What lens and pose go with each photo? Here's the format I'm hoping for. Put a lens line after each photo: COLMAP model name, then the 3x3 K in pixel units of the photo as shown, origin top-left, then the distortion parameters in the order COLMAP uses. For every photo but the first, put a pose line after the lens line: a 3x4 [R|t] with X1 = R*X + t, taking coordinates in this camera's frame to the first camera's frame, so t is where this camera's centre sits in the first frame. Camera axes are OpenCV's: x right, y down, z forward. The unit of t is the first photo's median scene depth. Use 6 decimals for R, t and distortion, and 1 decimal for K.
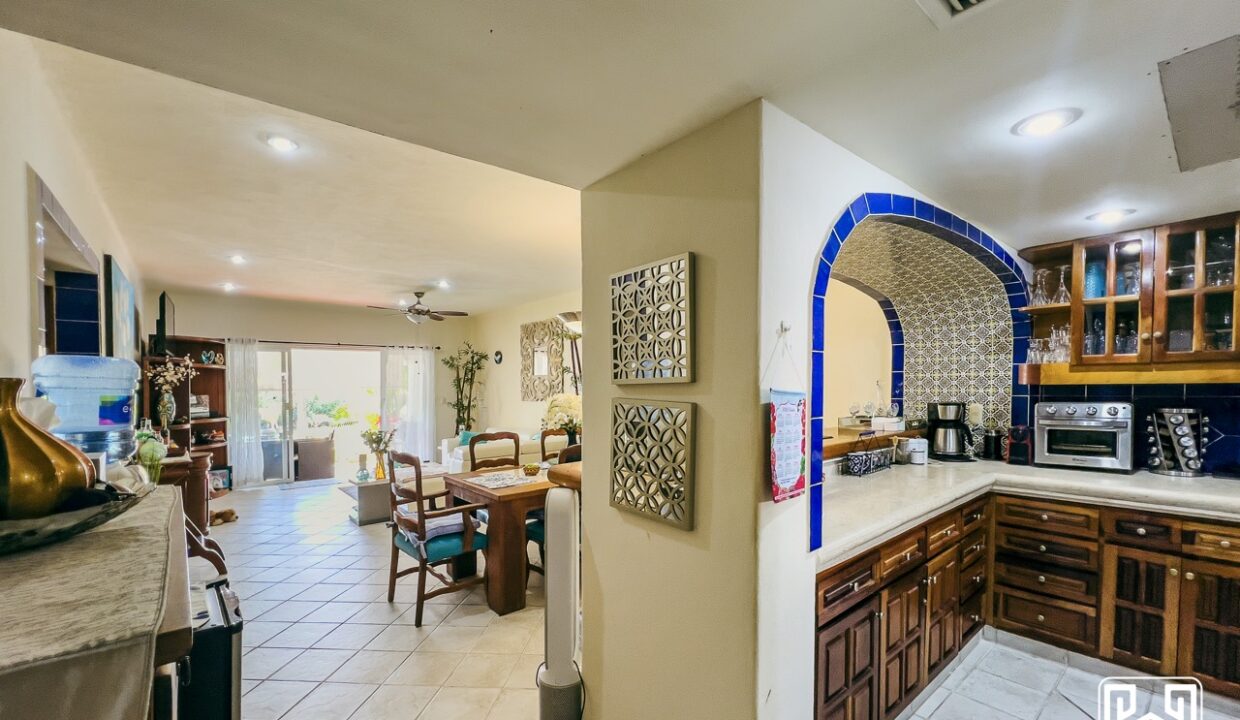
lens RADIAL K [[512.5, 0, 641.1], [0, 512.5, 385.0], [0, 0, 1]] dist [-0.001290, 0.001112]
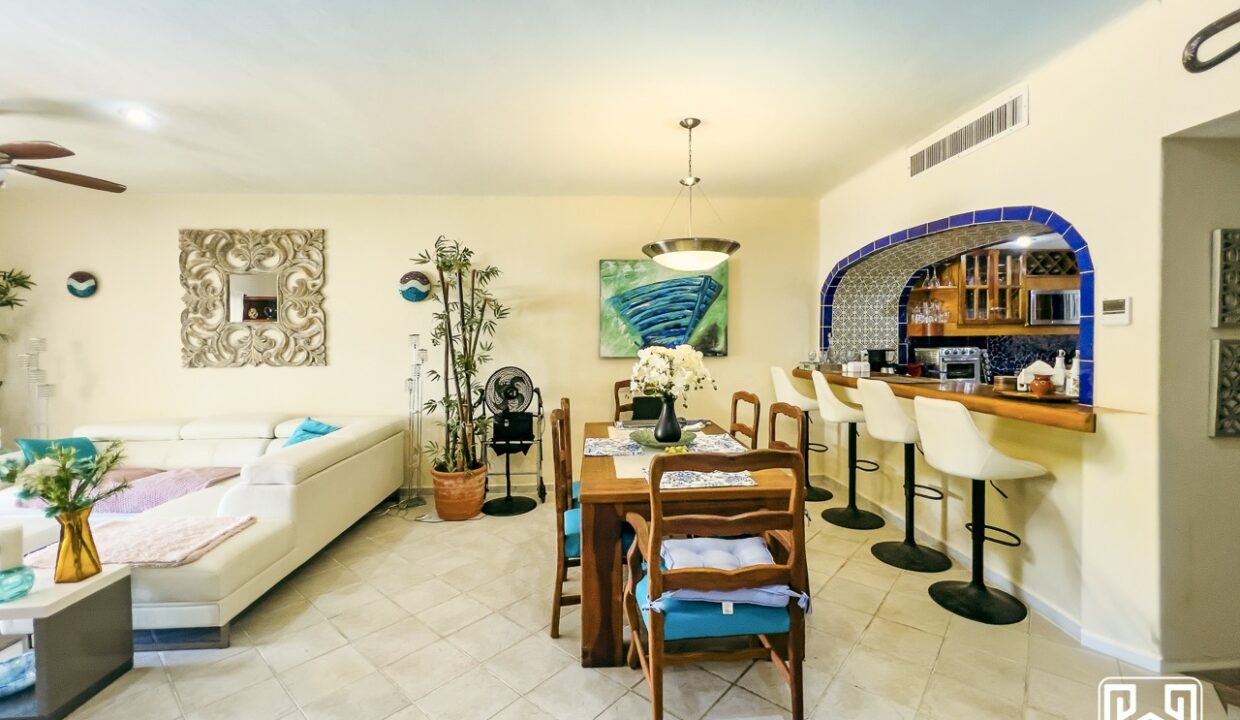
lens RADIAL K [[512.5, 0, 625.5], [0, 512.5, 344.9], [0, 0, 1]] dist [-0.001290, 0.001112]
pose [[0.601044, -0.001108, 0.799215, -1.069500], [0.004581, 0.999987, -0.002059, 0.025171], [-0.799203, 0.004898, 0.601041, 0.827598]]
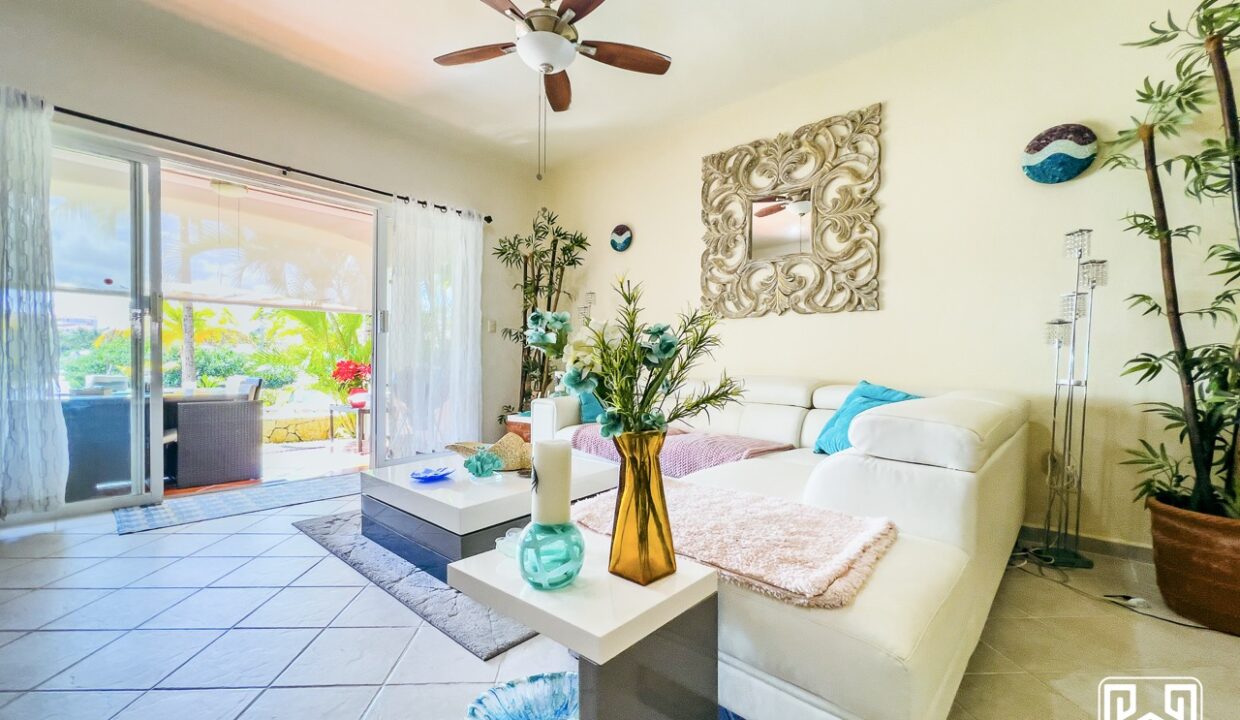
lens RADIAL K [[512.5, 0, 604.8], [0, 512.5, 372.1], [0, 0, 1]] dist [-0.001290, 0.001112]
pose [[0.993874, 0.023877, 0.107911, -1.023096], [-0.025299, 0.999610, 0.011821, 0.204200], [-0.107586, -0.014478, 0.994090, 1.522520]]
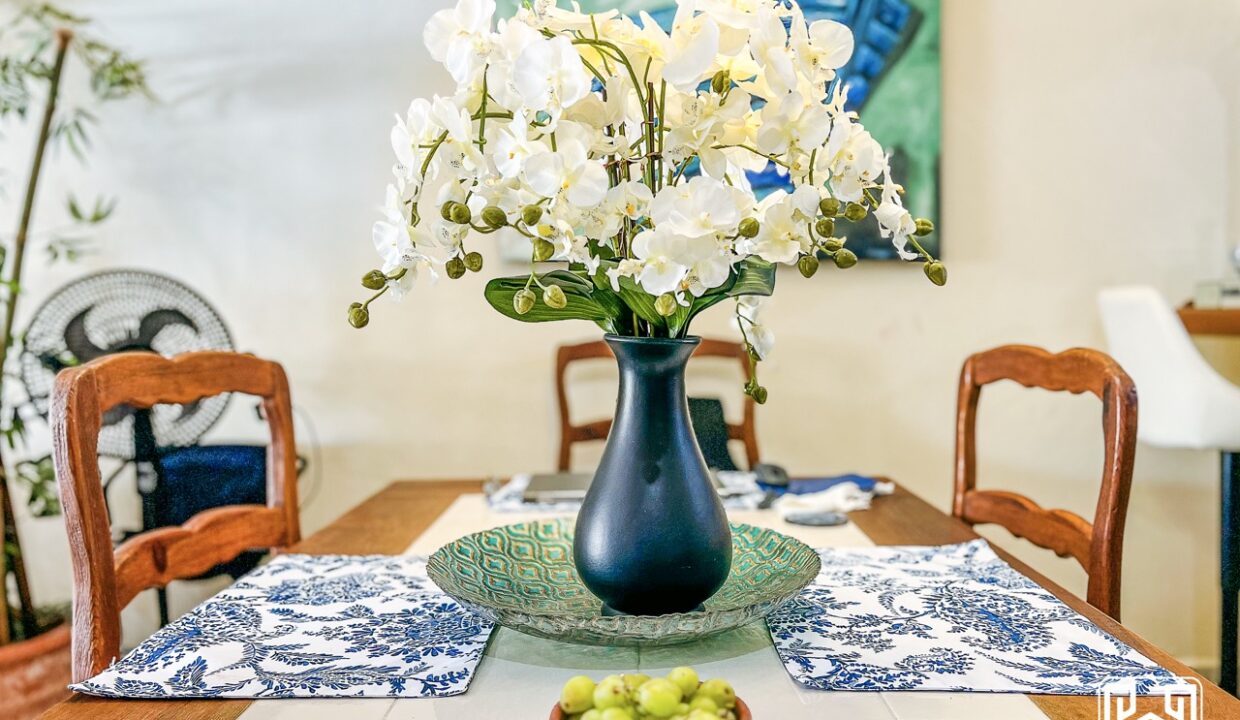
lens RADIAL K [[952.5, 0, 617.7], [0, 952.5, 369.2], [0, 0, 1]] dist [0.050291, -0.048085]
pose [[0.667072, -0.029340, 0.744415, -0.432293], [0.002291, 0.999300, 0.037334, 0.127834], [-0.744989, -0.023199, 0.666673, 1.177660]]
